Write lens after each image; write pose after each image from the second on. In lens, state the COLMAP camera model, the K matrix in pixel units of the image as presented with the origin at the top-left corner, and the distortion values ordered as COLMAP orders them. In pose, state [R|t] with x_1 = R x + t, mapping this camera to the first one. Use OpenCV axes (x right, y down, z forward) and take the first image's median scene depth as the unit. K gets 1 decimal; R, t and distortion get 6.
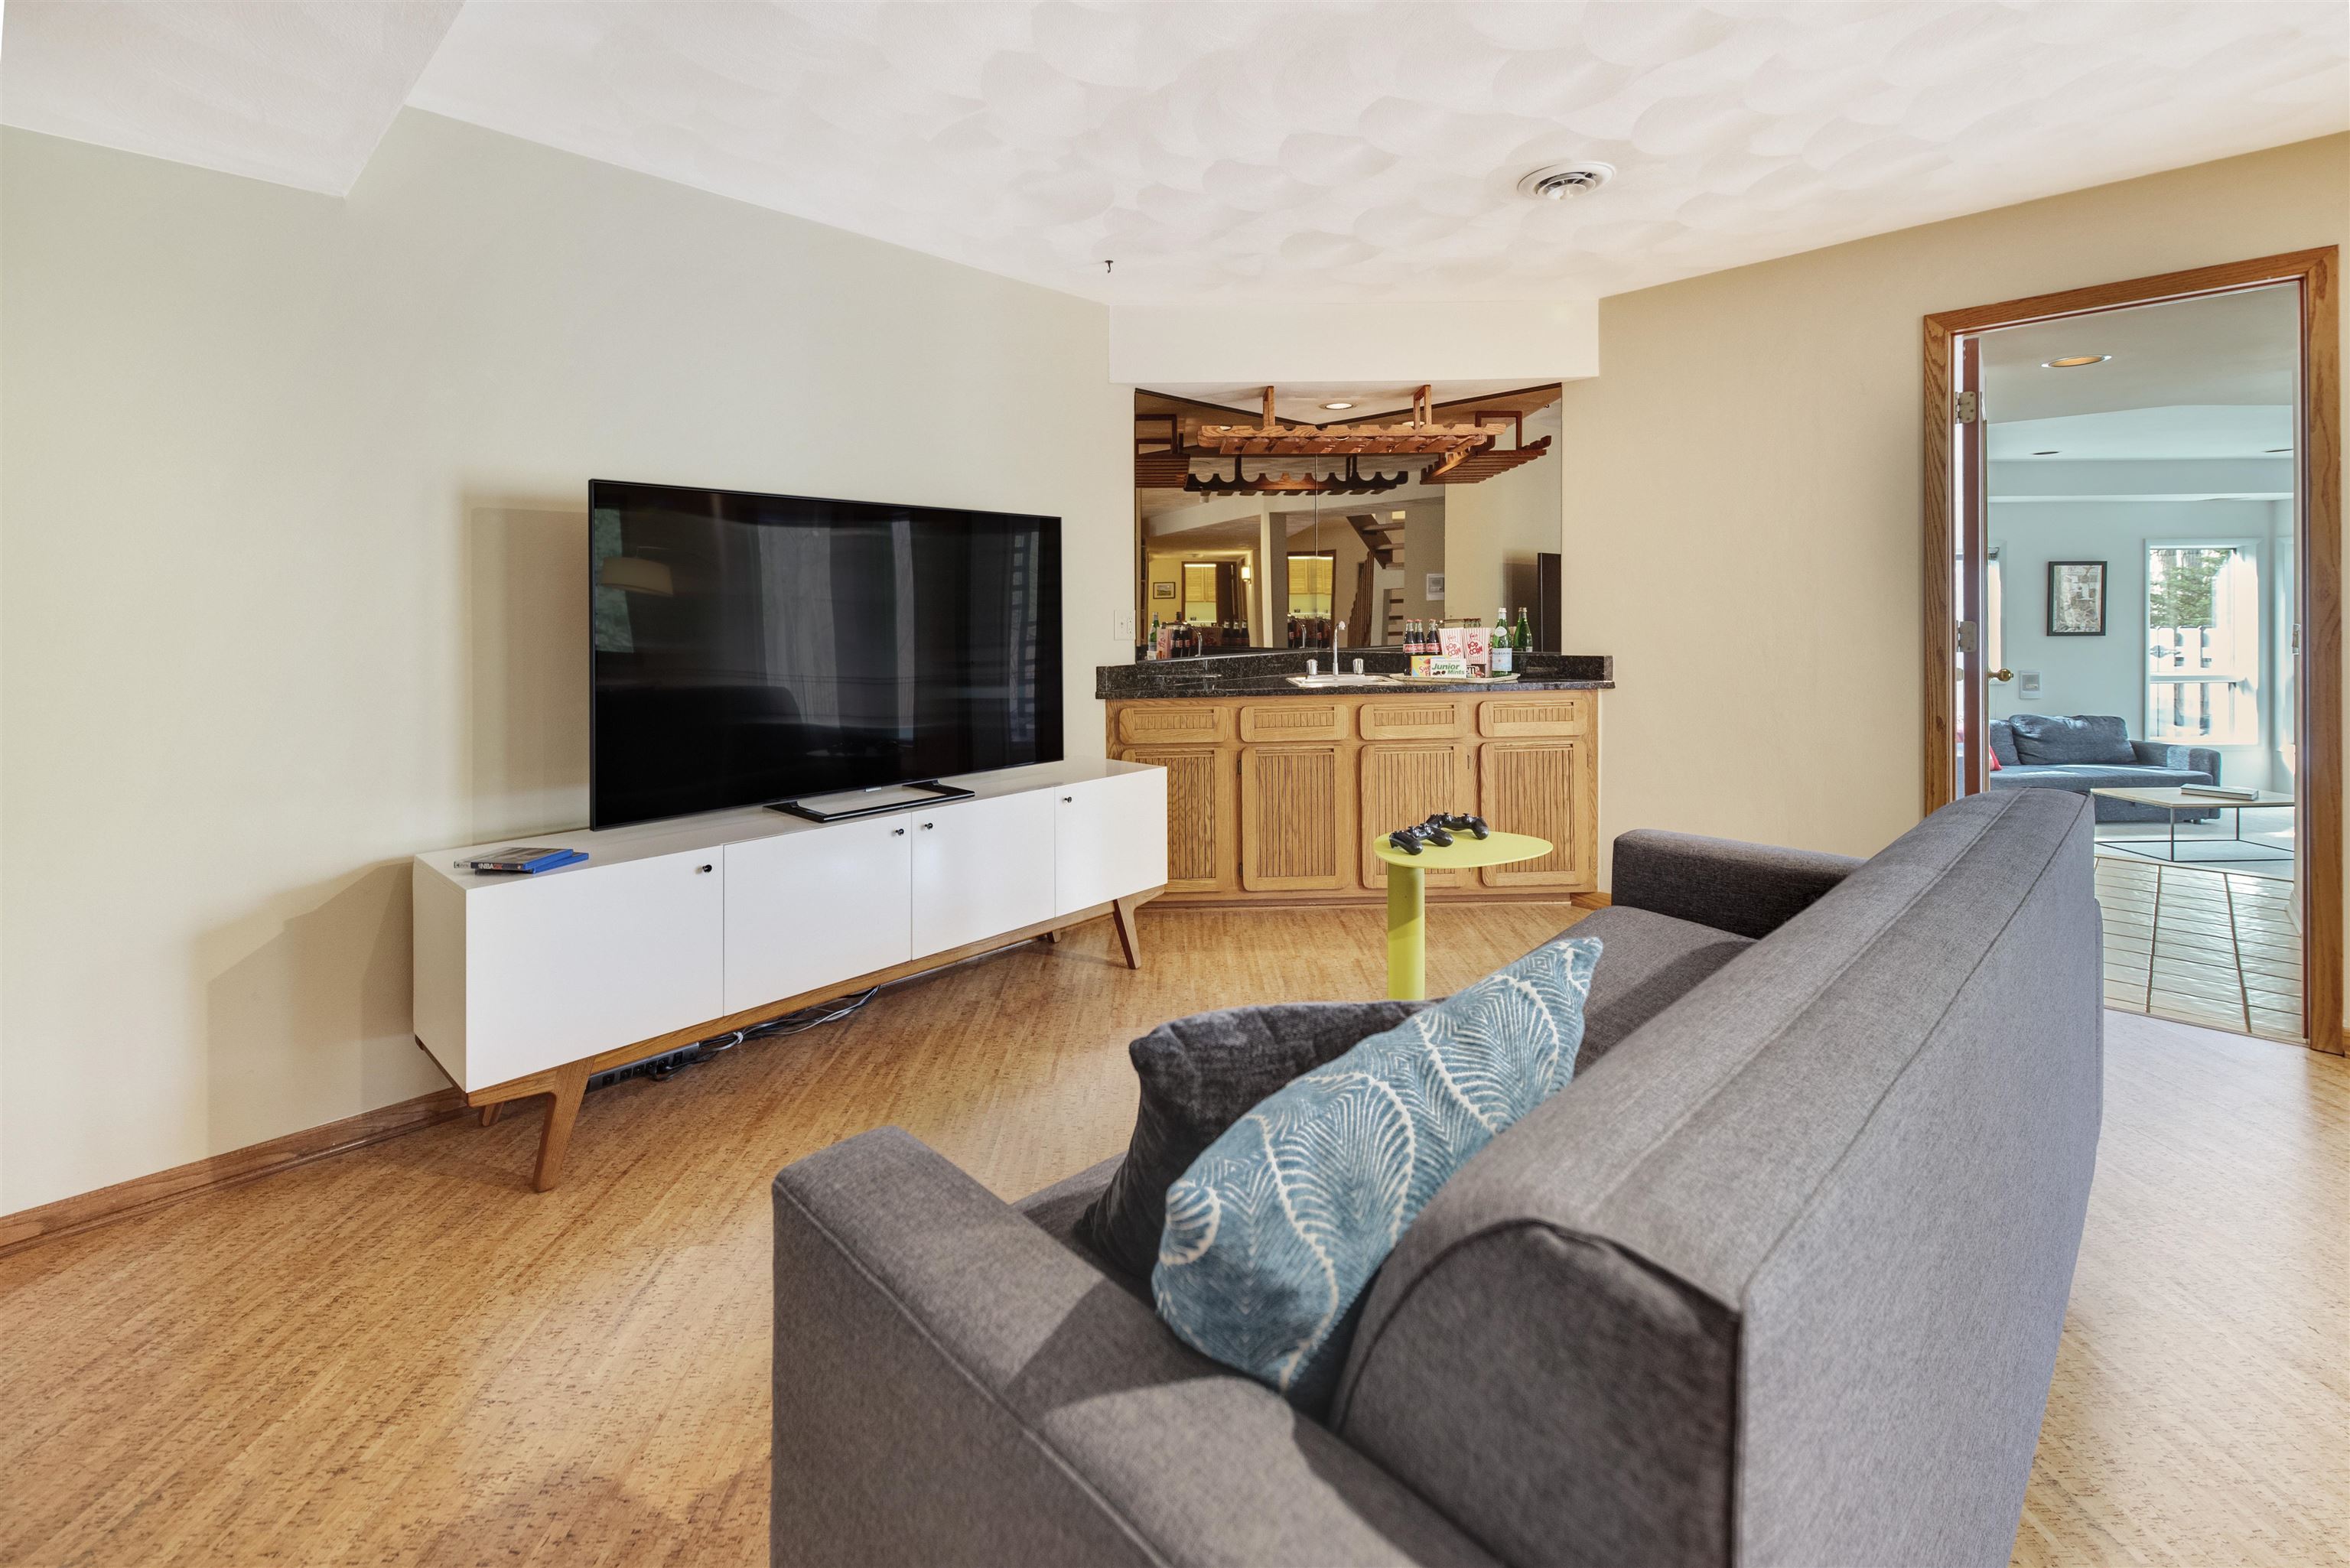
lens RADIAL K [[1040.6, 0, 1200.3], [0, 1040.6, 648.4], [0, 0, 1]] dist [0.002110, 0.000038]
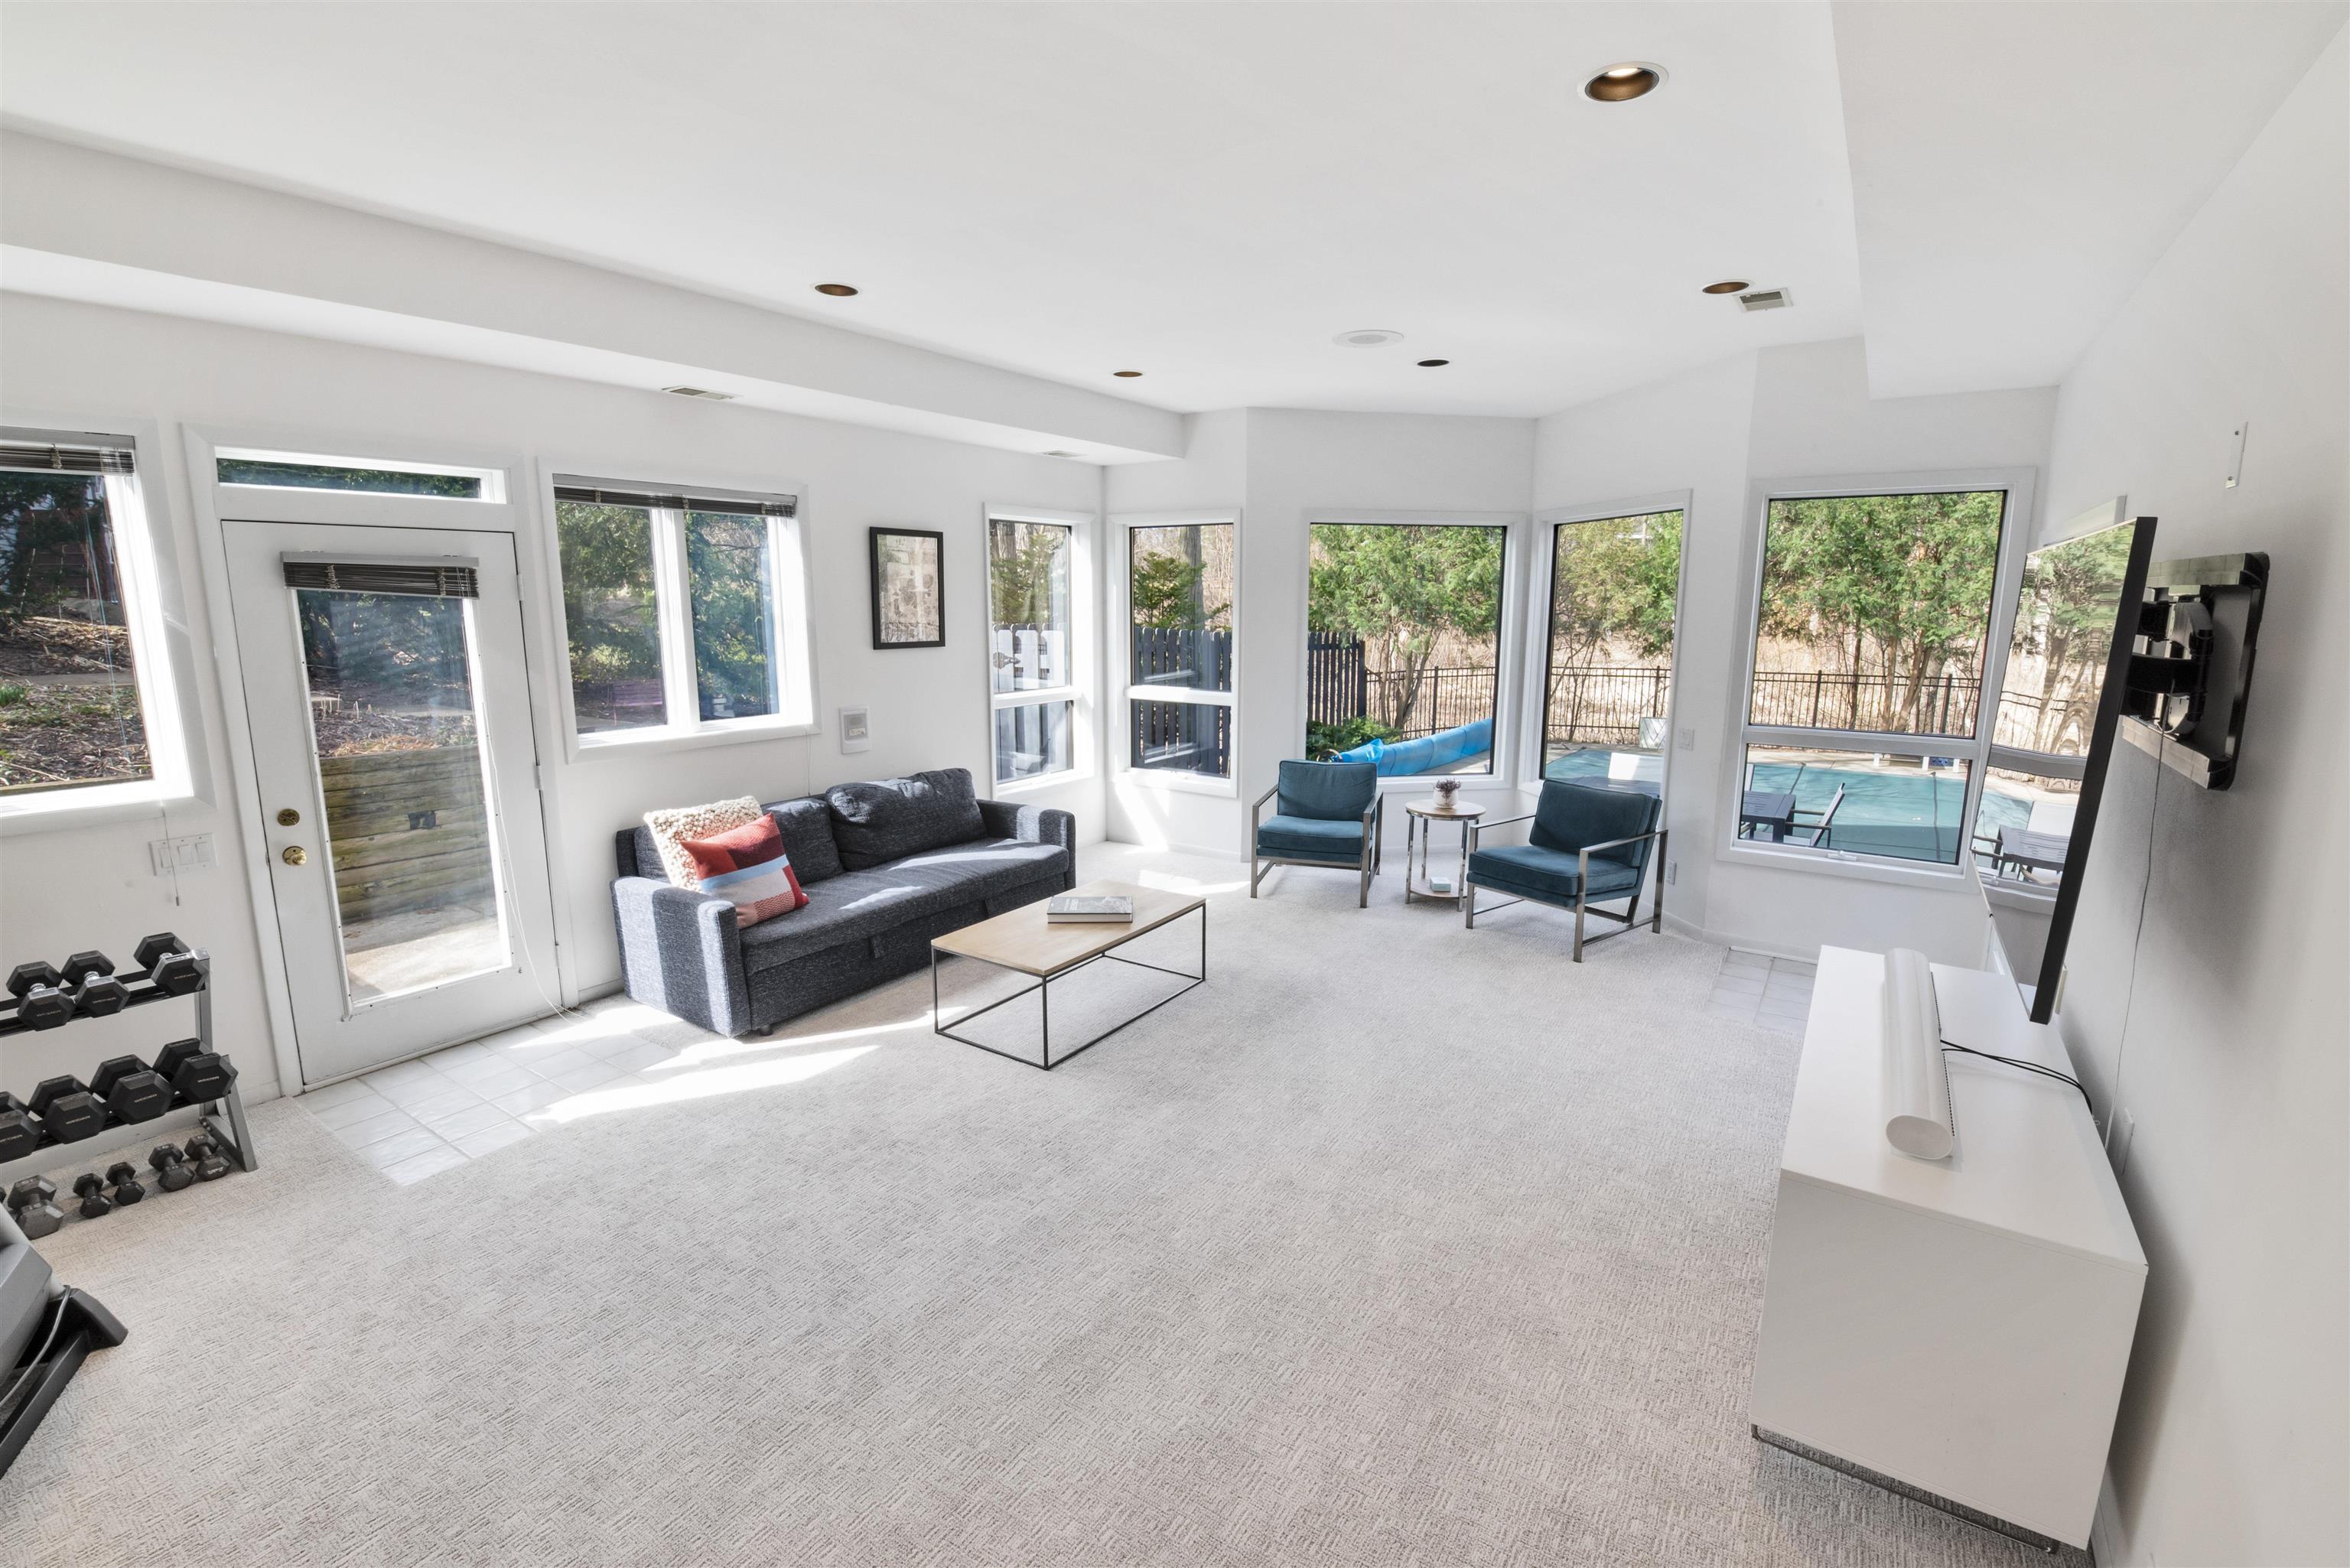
lens RADIAL K [[1040.6, 0, 1175.9], [0, 1040.6, 778.3], [0, 0, 1]] dist [0.002110, 0.000038]
pose [[0.593833, -0.126655, 0.794557, 0.316248], [0.001884, 0.987749, 0.156043, -0.024896], [-0.804586, -0.091166, 0.586796, 0.366618]]
